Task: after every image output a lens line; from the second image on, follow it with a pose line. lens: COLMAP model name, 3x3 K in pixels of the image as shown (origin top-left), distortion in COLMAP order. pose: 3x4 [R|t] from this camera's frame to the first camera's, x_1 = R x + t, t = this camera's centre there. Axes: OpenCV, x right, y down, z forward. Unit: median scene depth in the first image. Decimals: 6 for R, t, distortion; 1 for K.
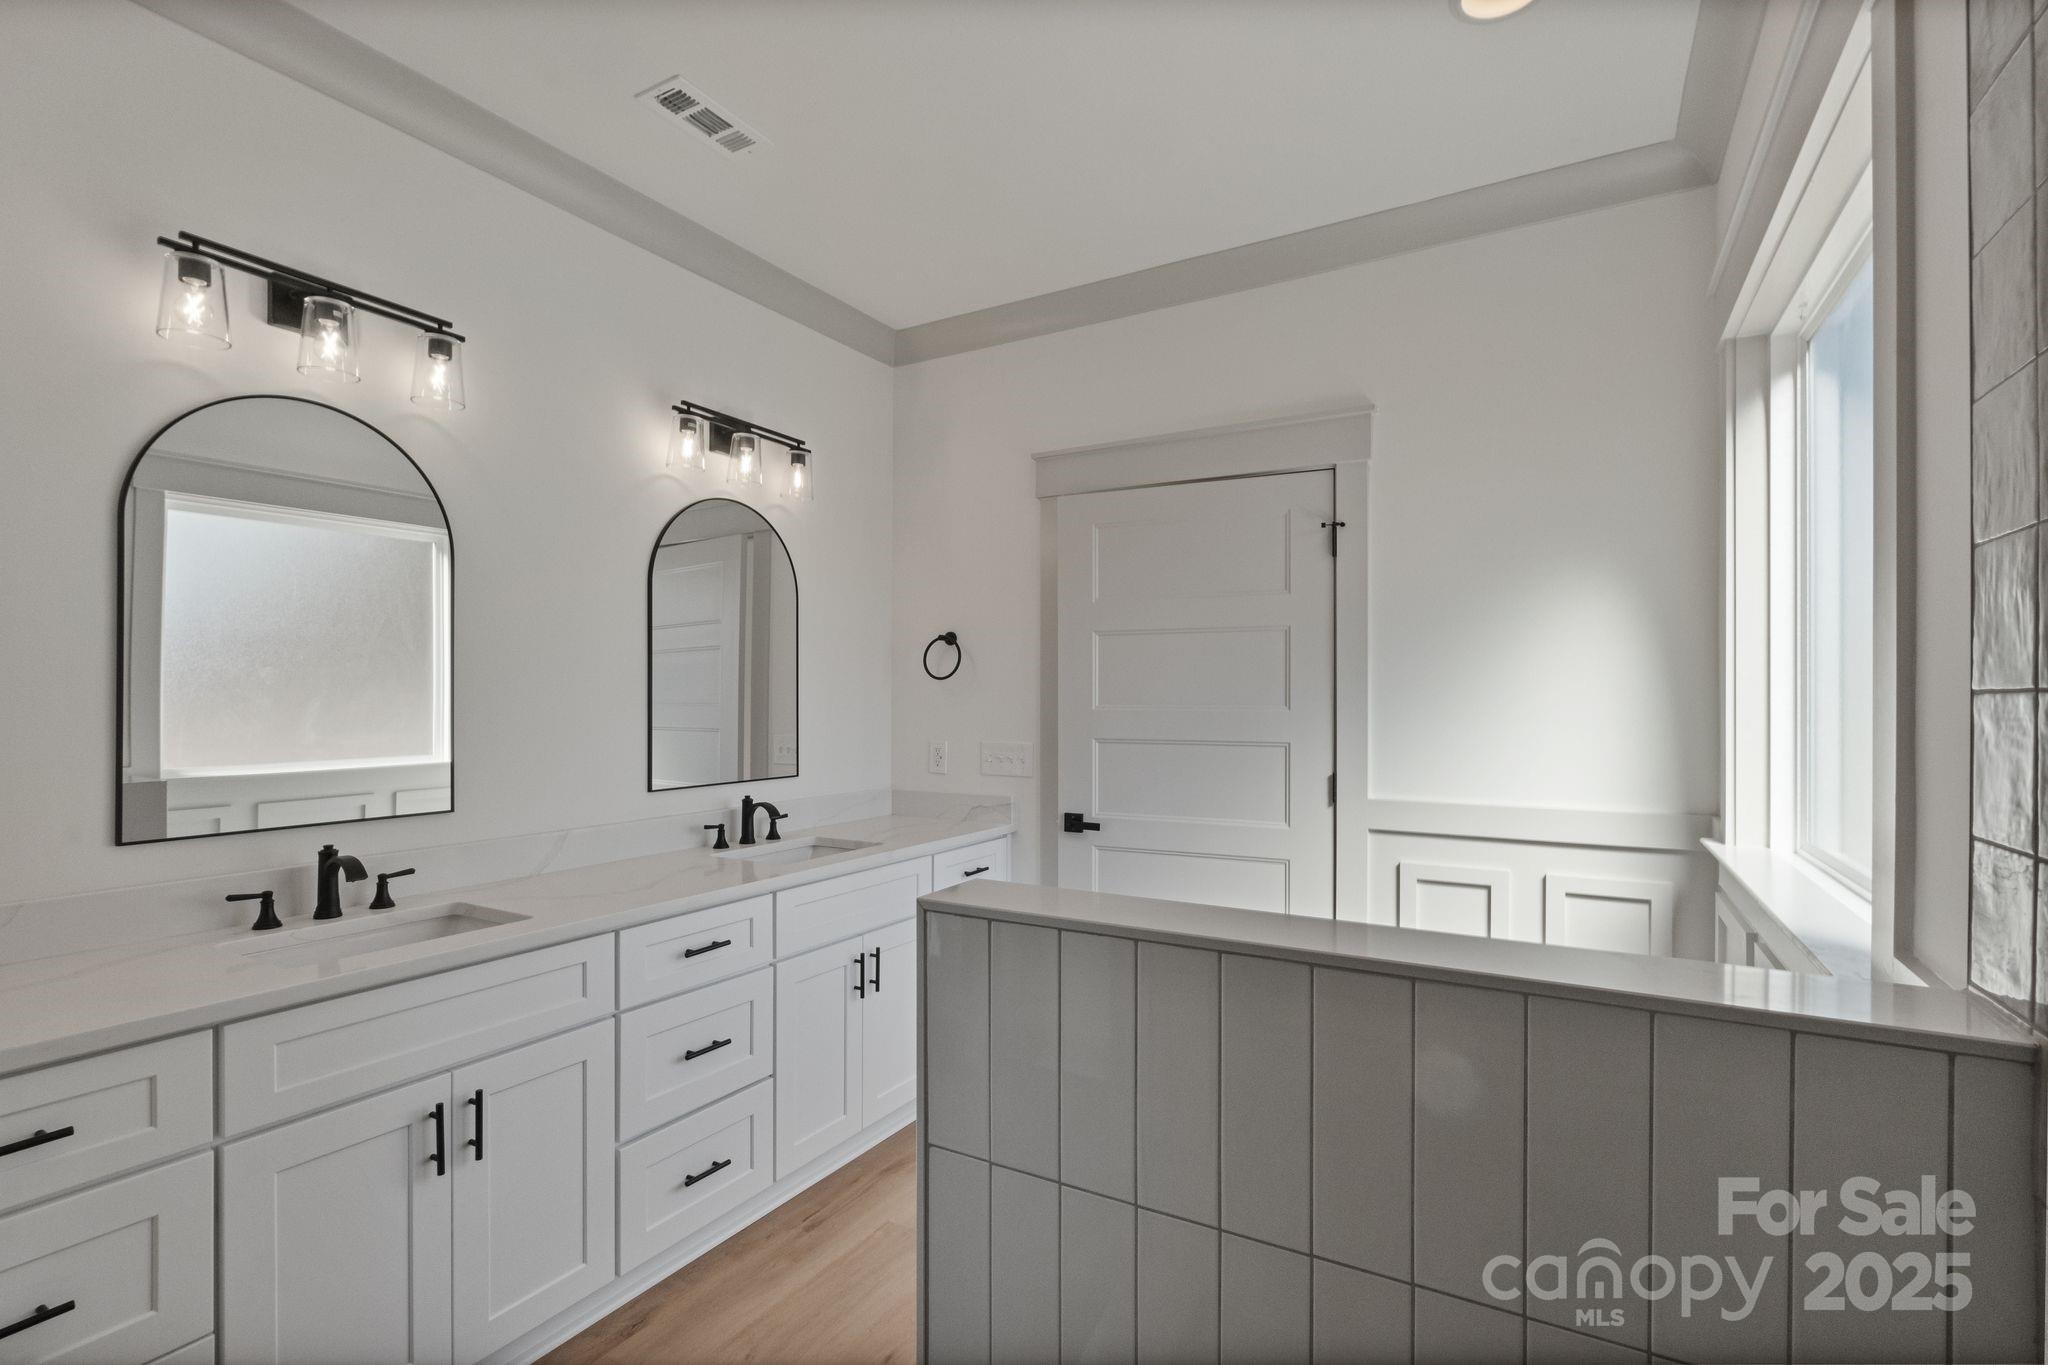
lens RADIAL K [[934.0, 0, 1024.0], [0, 934.0, 682.5], [0, 0, 1]] dist [-0.021329, 0.000838]
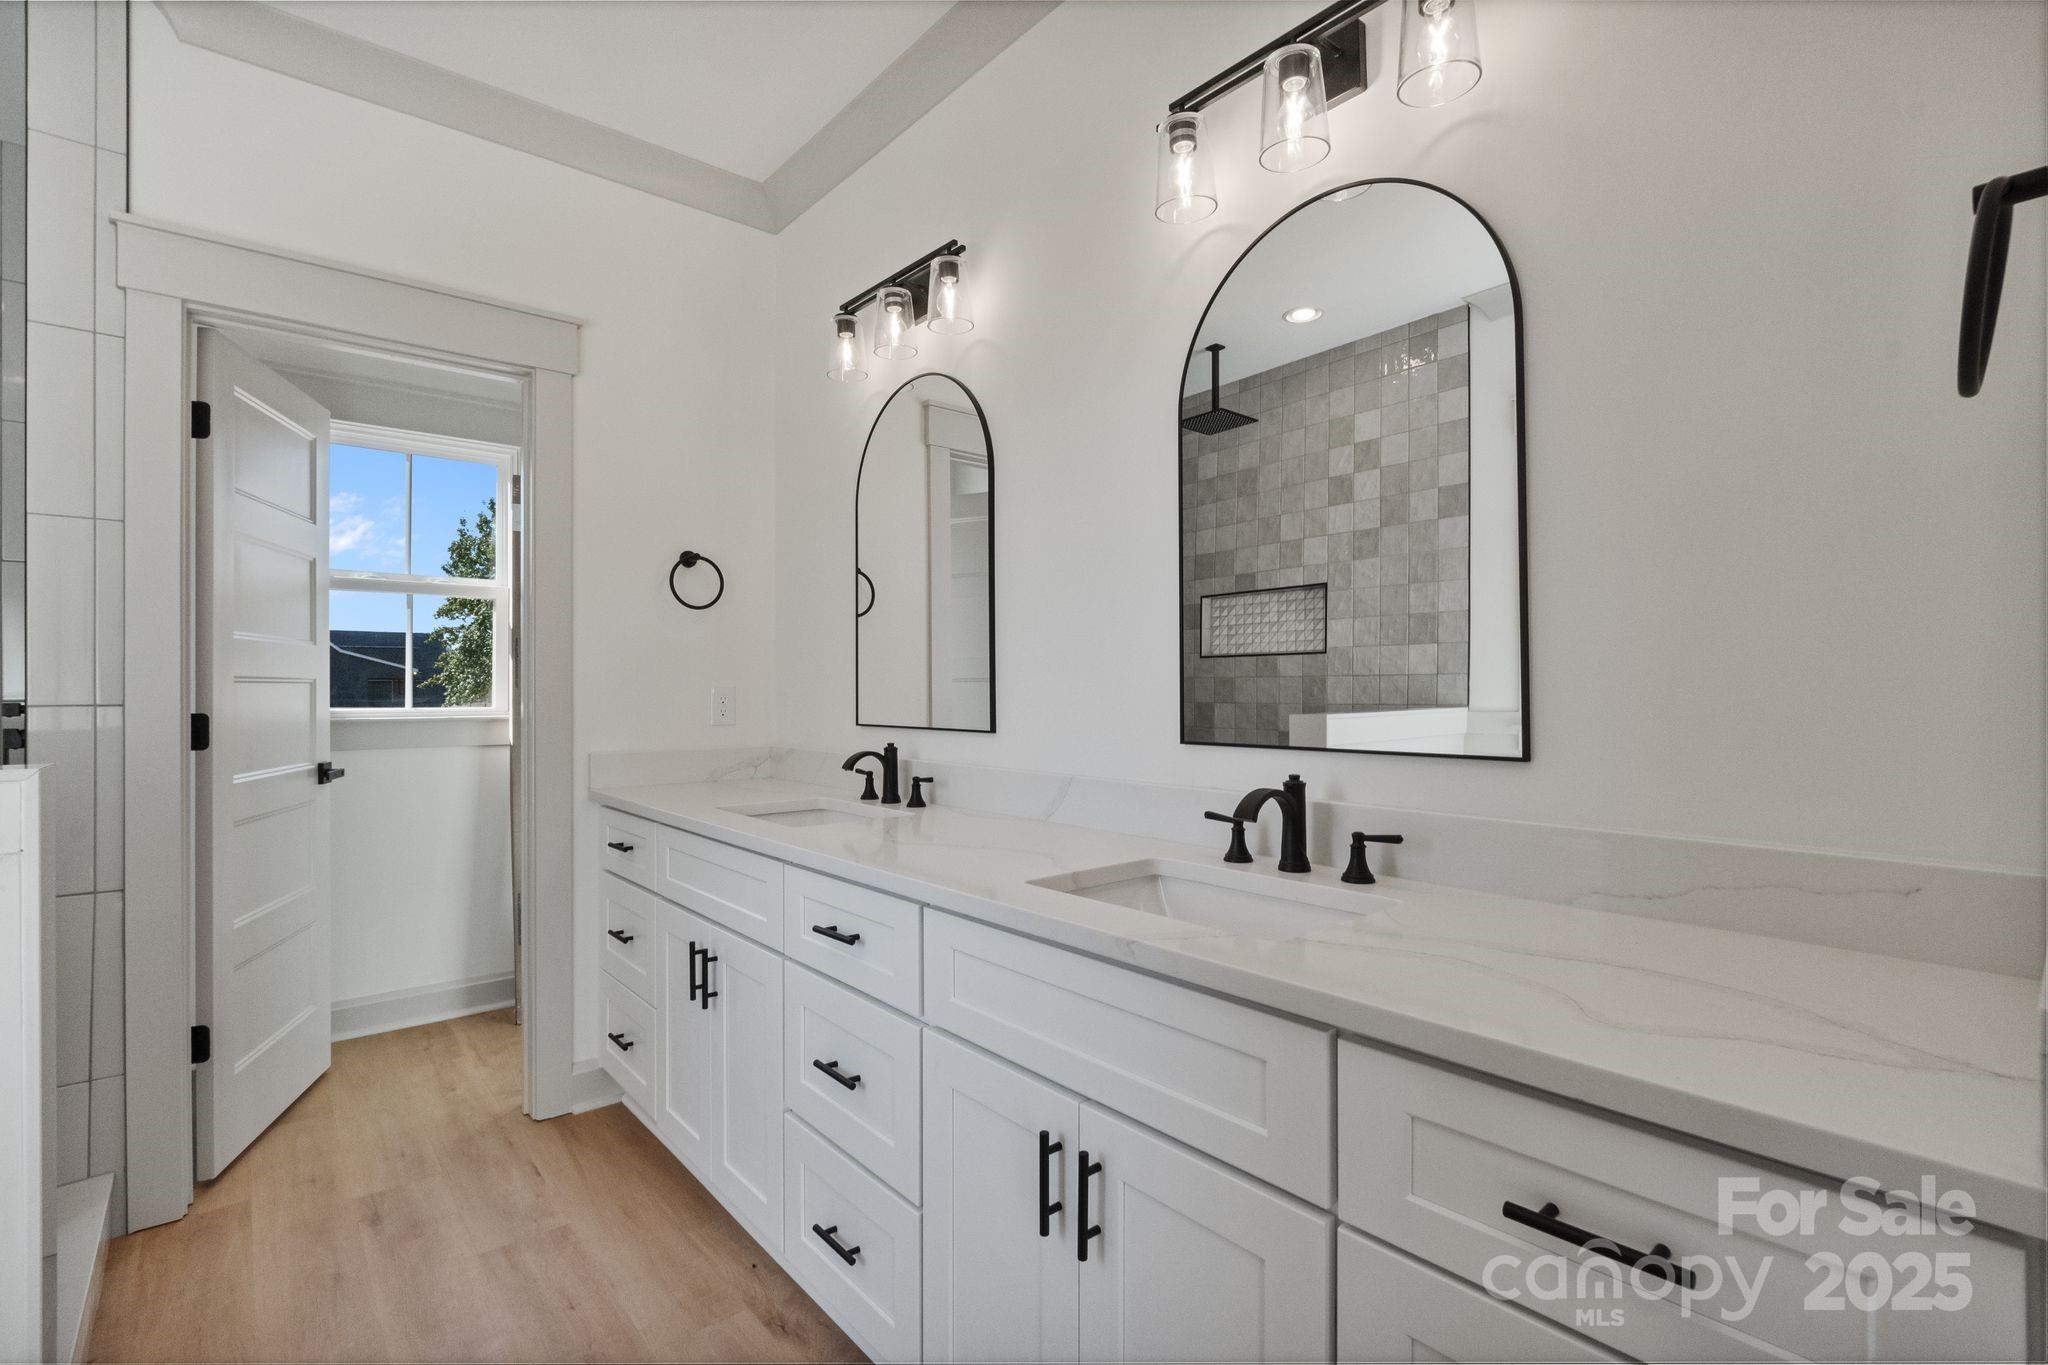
lens RADIAL K [[934.0, 0, 1024.0], [0, 934.0, 682.5], [0, 0, 1]] dist [-0.021329, 0.000838]
pose [[-0.339297, -0.005834, -0.940661, 0.269121], [0.014649, 0.999827, -0.011485, 0.092497], [0.940565, -0.017677, -0.339153, 1.266000]]
